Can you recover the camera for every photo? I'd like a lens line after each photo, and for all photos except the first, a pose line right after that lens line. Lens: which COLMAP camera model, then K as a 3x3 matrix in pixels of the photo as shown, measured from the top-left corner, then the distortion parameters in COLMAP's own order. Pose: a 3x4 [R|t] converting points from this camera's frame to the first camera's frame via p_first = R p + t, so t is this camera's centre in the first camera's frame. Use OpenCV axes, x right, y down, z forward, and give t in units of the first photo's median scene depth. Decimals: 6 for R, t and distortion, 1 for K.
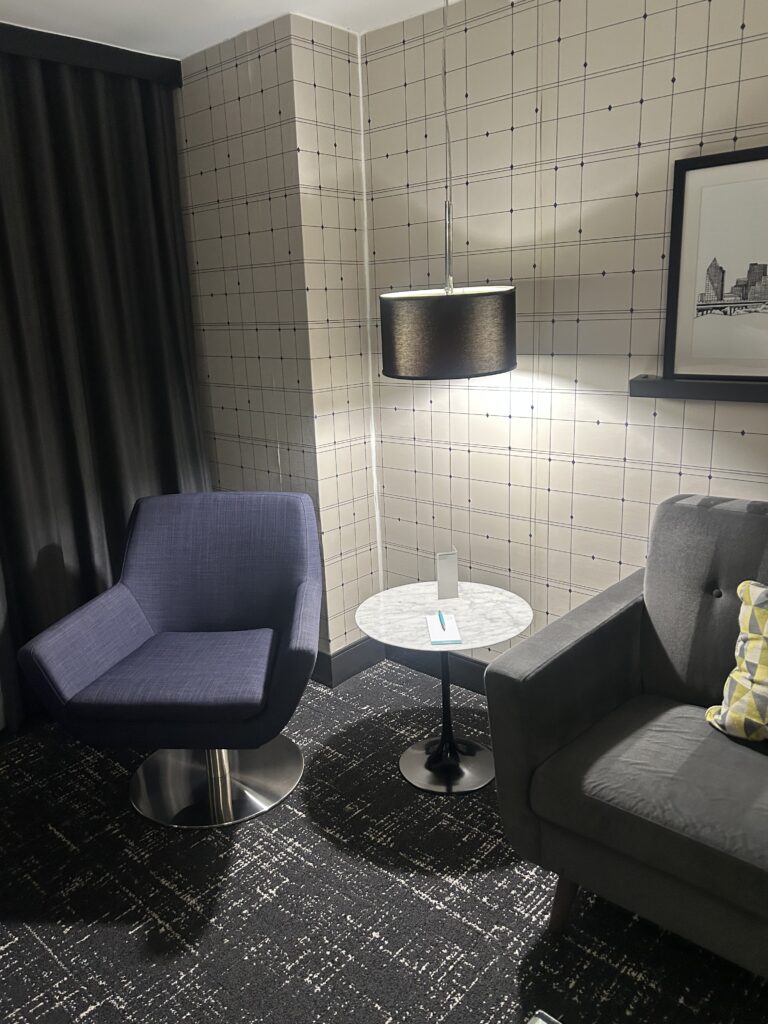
lens RADIAL K [[765.4, 0, 384.8], [0, 765.4, 514.1], [0, 0, 1]] dist [-0.003520, -0.045411]
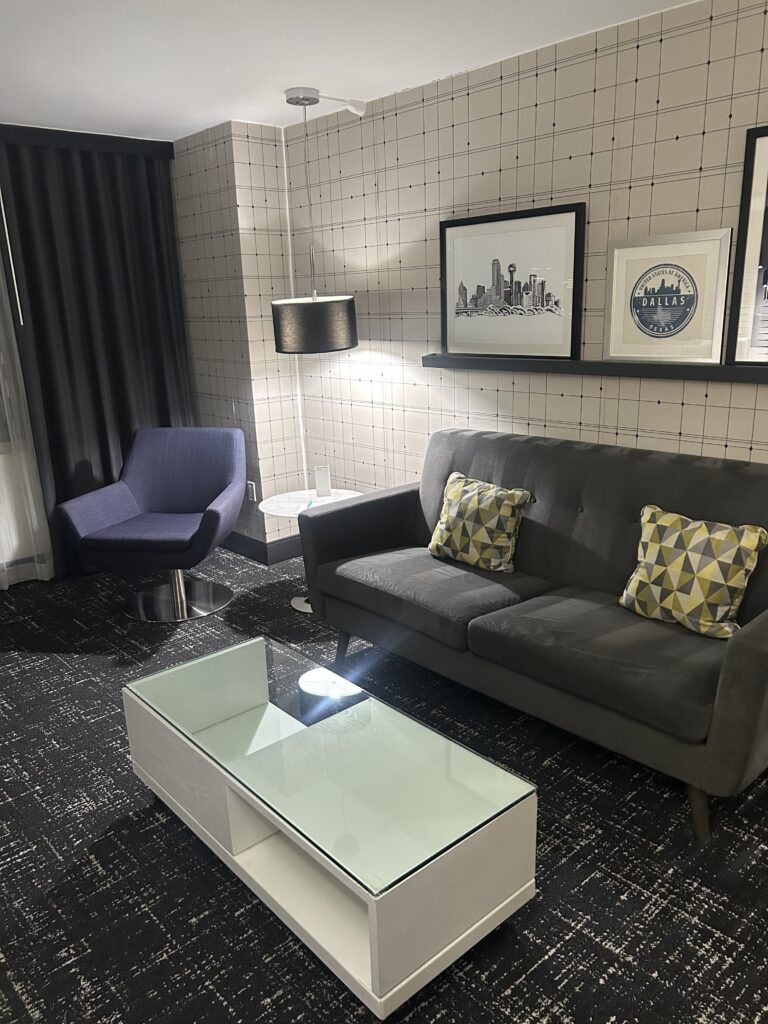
lens RADIAL K [[768.9, 0, 418.8], [0, 768.9, 555.0], [0, 0, 1]] dist [-0.038156, -0.051452]
pose [[0.997648, 0.034882, -0.059004, 0.369653], [-0.031332, 0.997704, 0.060048, 0.127751], [0.060963, -0.058058, 0.996450, -0.556852]]
